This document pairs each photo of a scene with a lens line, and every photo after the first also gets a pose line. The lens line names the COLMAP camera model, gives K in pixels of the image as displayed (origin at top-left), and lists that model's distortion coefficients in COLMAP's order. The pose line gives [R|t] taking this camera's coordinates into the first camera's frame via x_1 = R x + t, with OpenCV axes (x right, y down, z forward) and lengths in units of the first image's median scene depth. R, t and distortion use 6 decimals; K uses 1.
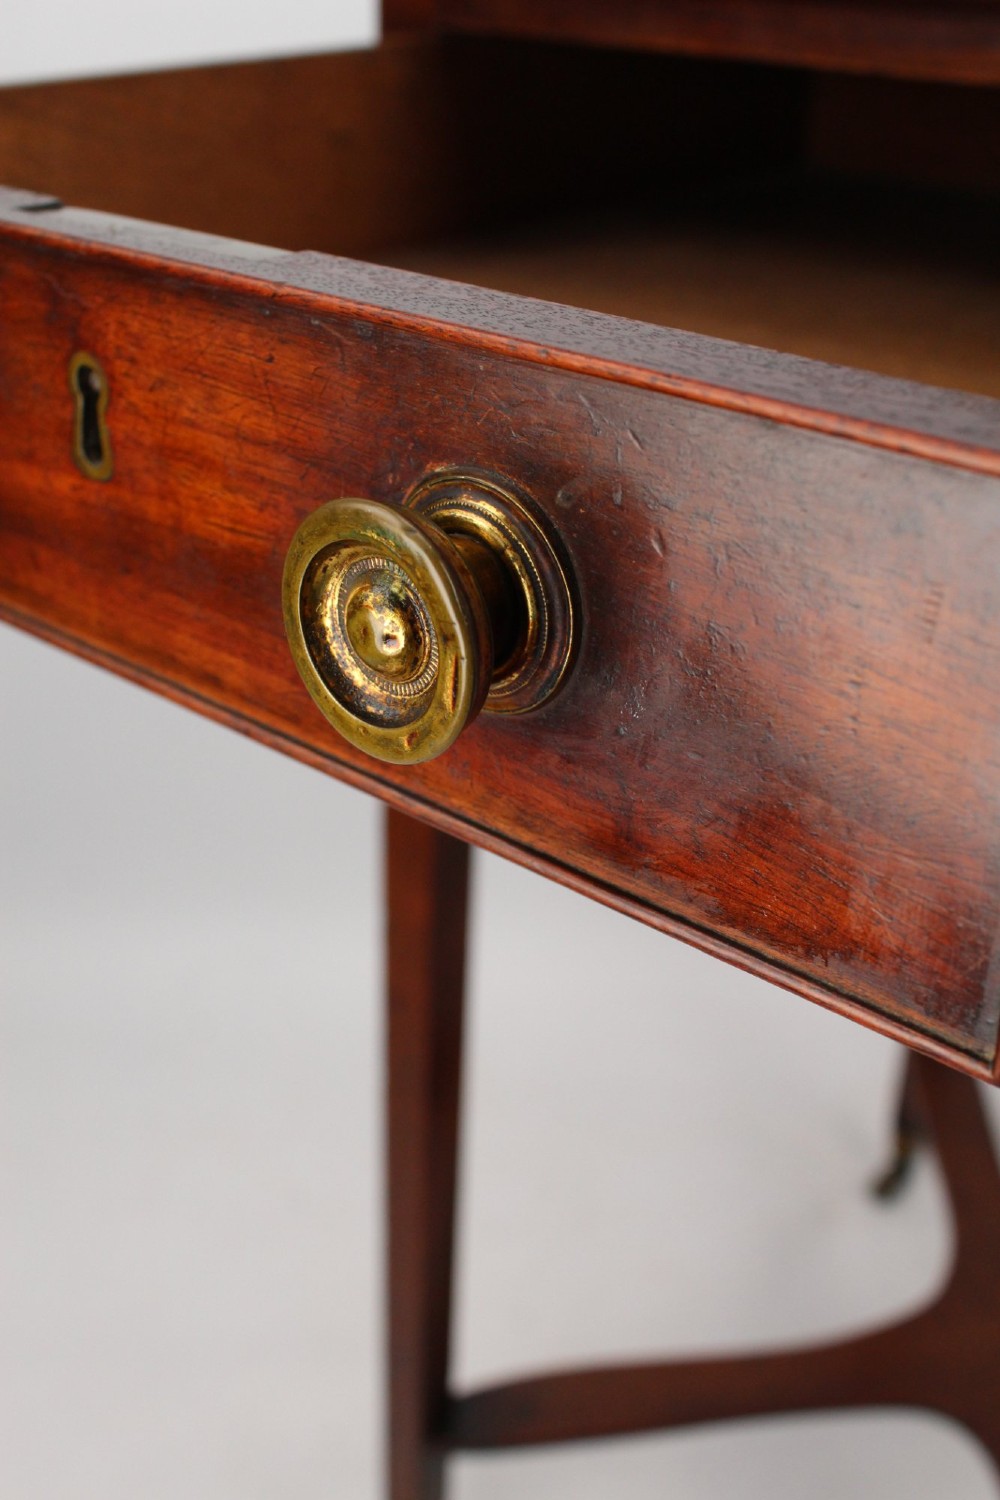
lens RADIAL K [[1882.2, 0, 500.0], [0, 1882.2, 750.0], [0, 0, 1]] dist [-0.067587, -0.006224]
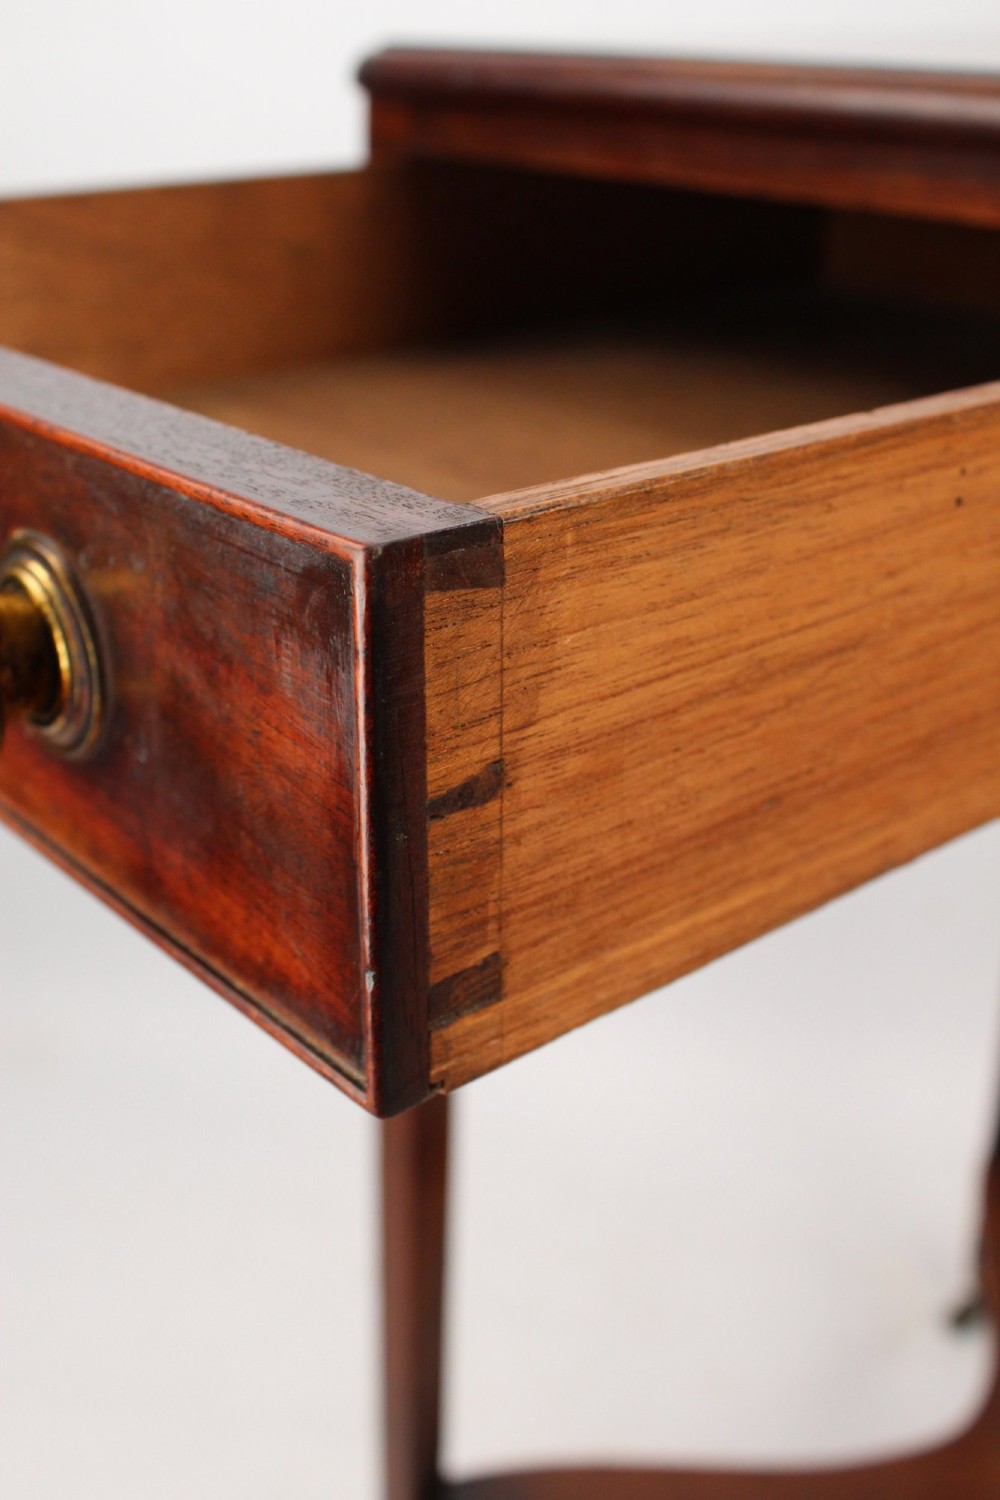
lens RADIAL K [[1882.2, 0, 500.0], [0, 1882.2, 750.0], [0, 0, 1]] dist [-0.067587, -0.006224]
pose [[0.988495, 0.049698, -0.142855, 0.393761], [-0.058282, 0.996698, -0.056542, 0.023077], [0.139574, 0.064217, 0.988127, -0.052299]]
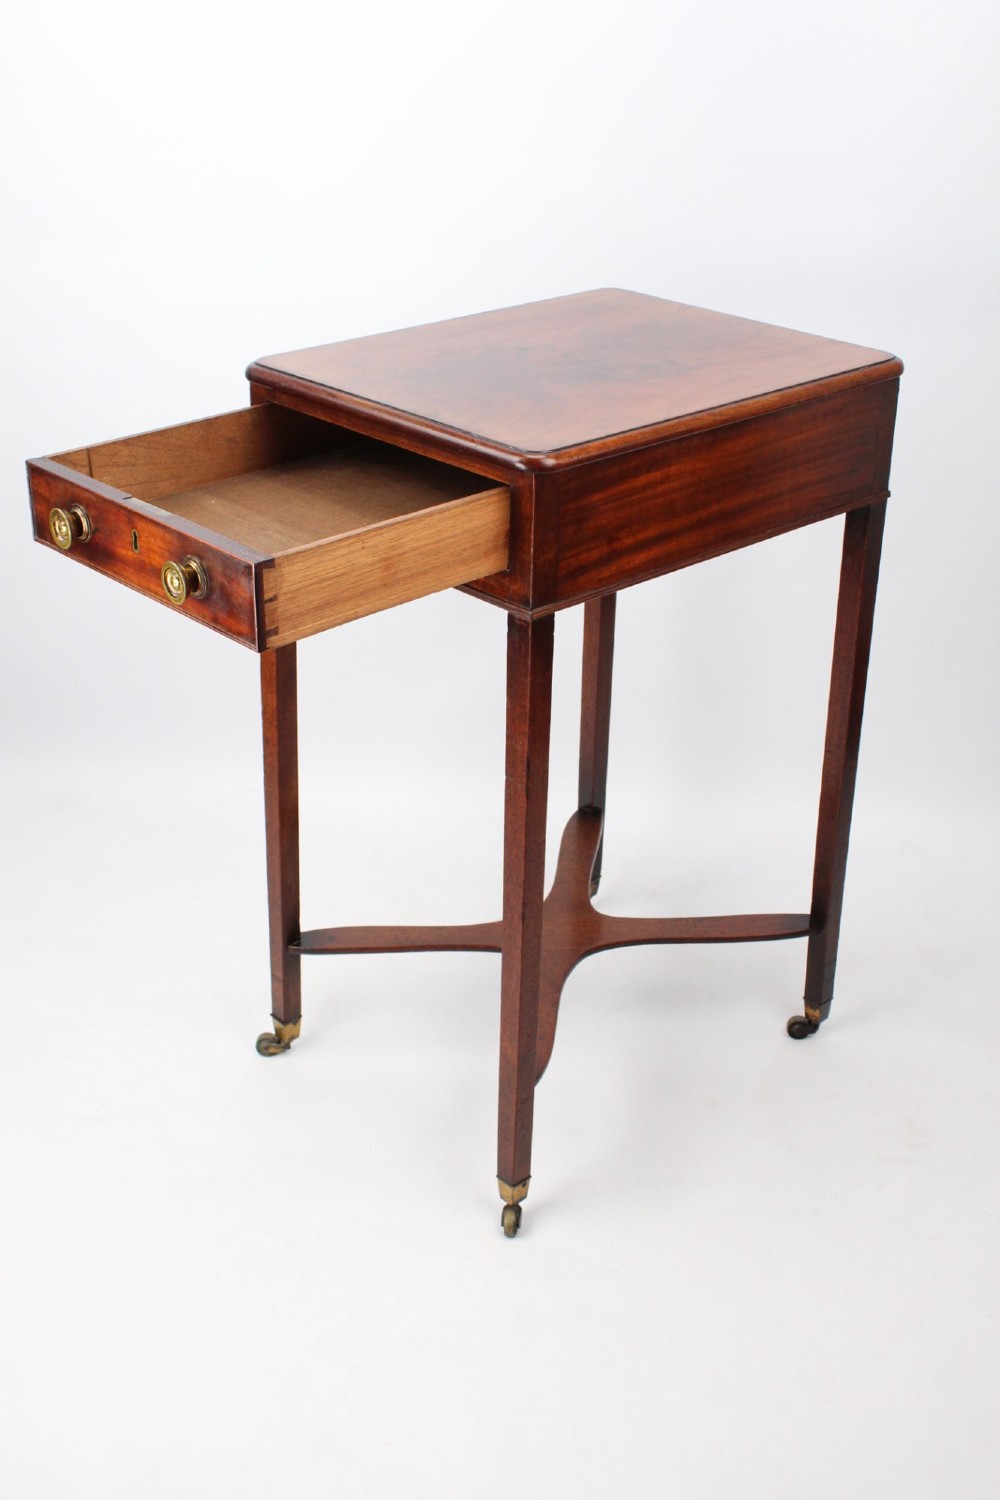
lens RADIAL K [[1882.2, 0, 500.0], [0, 1882.2, 750.0], [0, 0, 1]] dist [-0.067587, -0.006224]
pose [[0.995594, 0.038705, -0.085408, 1.389061], [-0.039344, 0.999209, -0.005814, 0.430697], [0.085115, 0.009149, 0.996329, -4.524435]]
